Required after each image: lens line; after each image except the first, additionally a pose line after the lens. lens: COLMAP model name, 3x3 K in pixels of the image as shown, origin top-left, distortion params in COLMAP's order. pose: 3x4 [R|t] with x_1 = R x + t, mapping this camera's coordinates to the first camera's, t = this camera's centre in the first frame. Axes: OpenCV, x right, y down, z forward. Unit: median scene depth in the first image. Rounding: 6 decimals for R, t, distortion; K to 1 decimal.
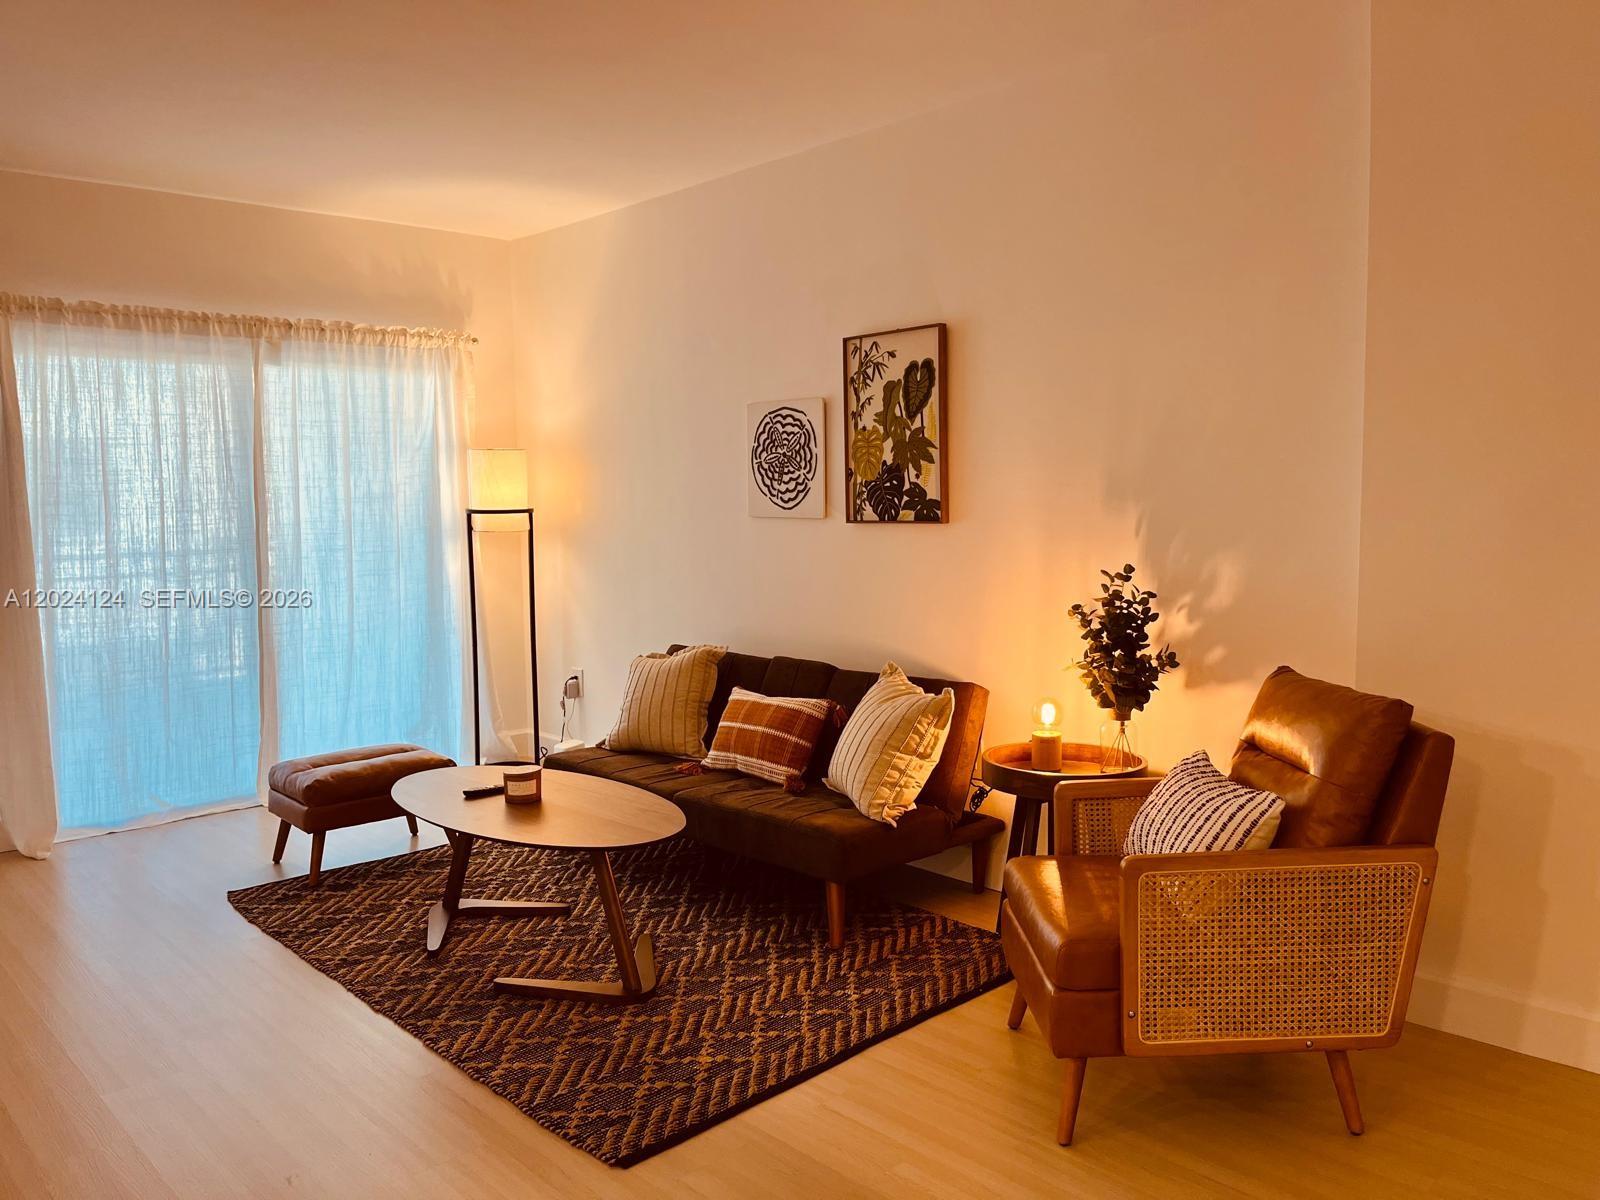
lens RADIAL K [[1205.9, 0, 799.6], [0, 1205.9, 590.2], [0, 0, 1]] dist [0.108503, -0.196264]
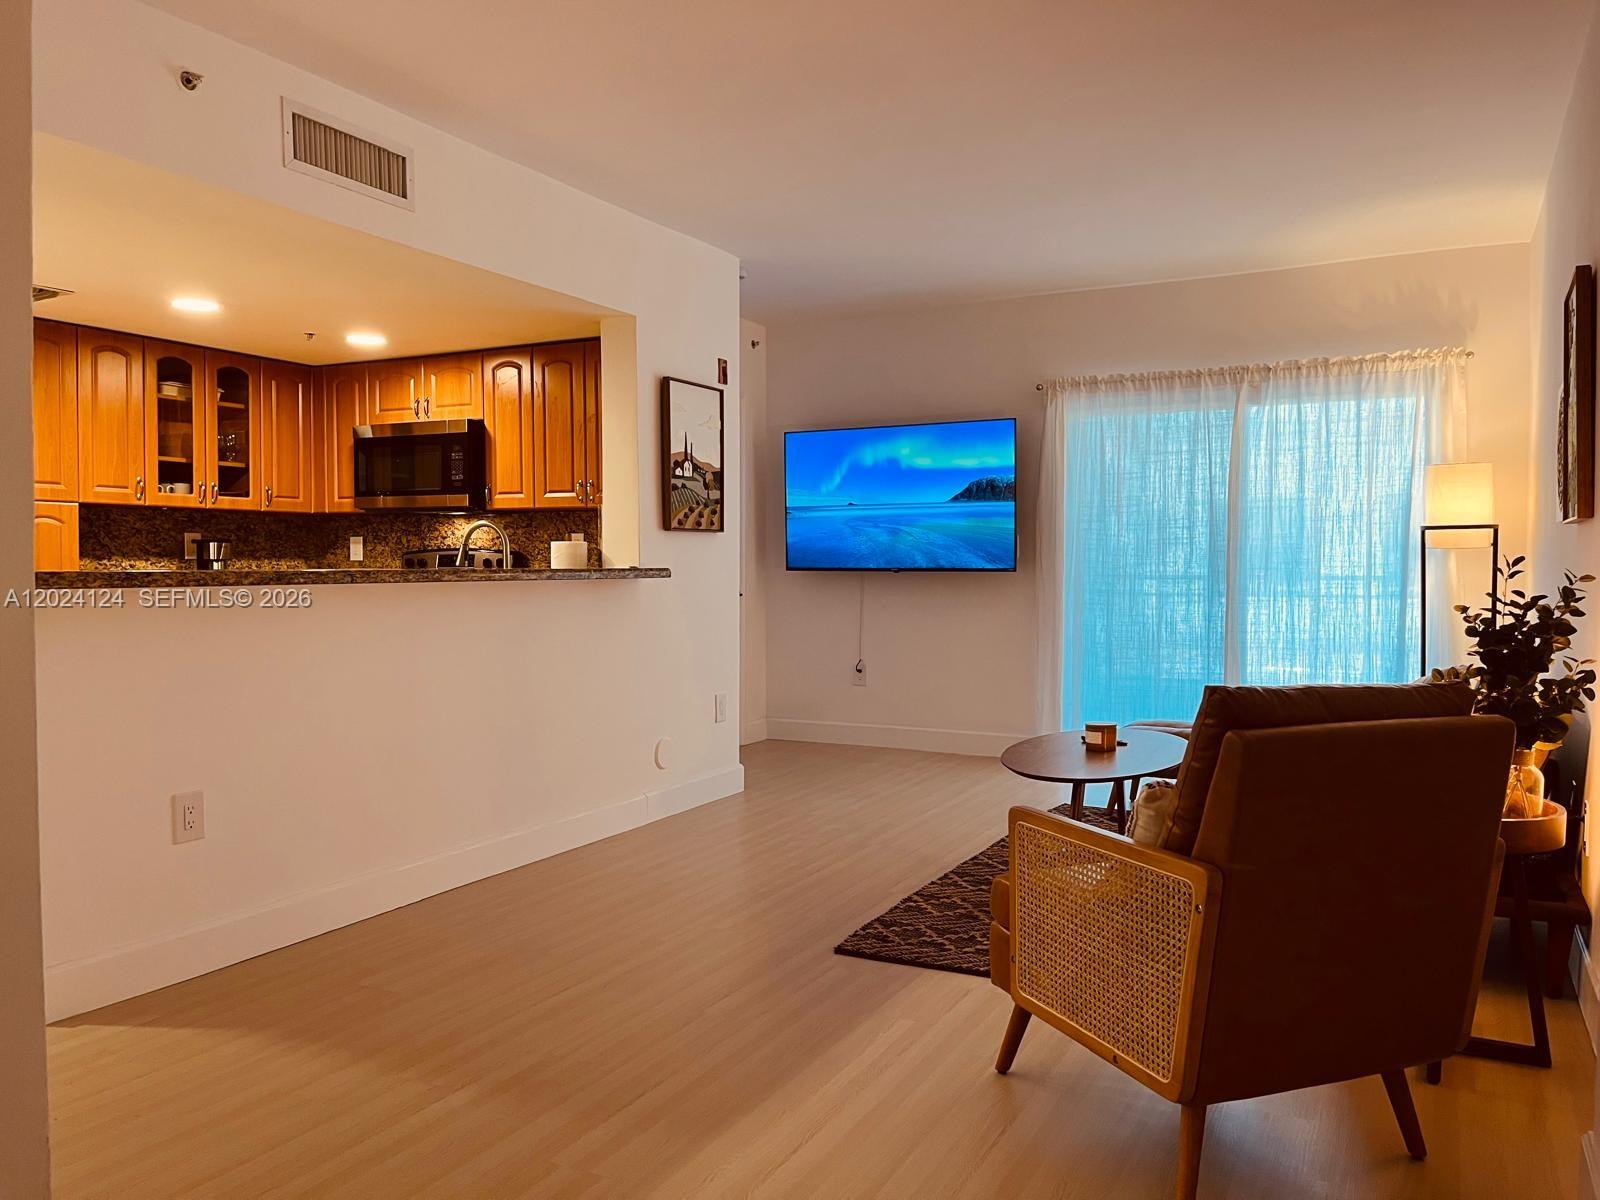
lens RADIAL K [[1205.9, 0, 799.6], [0, 1205.9, 590.2], [0, 0, 1]] dist [0.108503, -0.196264]
pose [[0.322829, 0.041141, -0.945563, 0.536452], [-0.081599, 0.996545, 0.015500, 0.012125], [0.942933, 0.072154, 0.325071, 0.208889]]
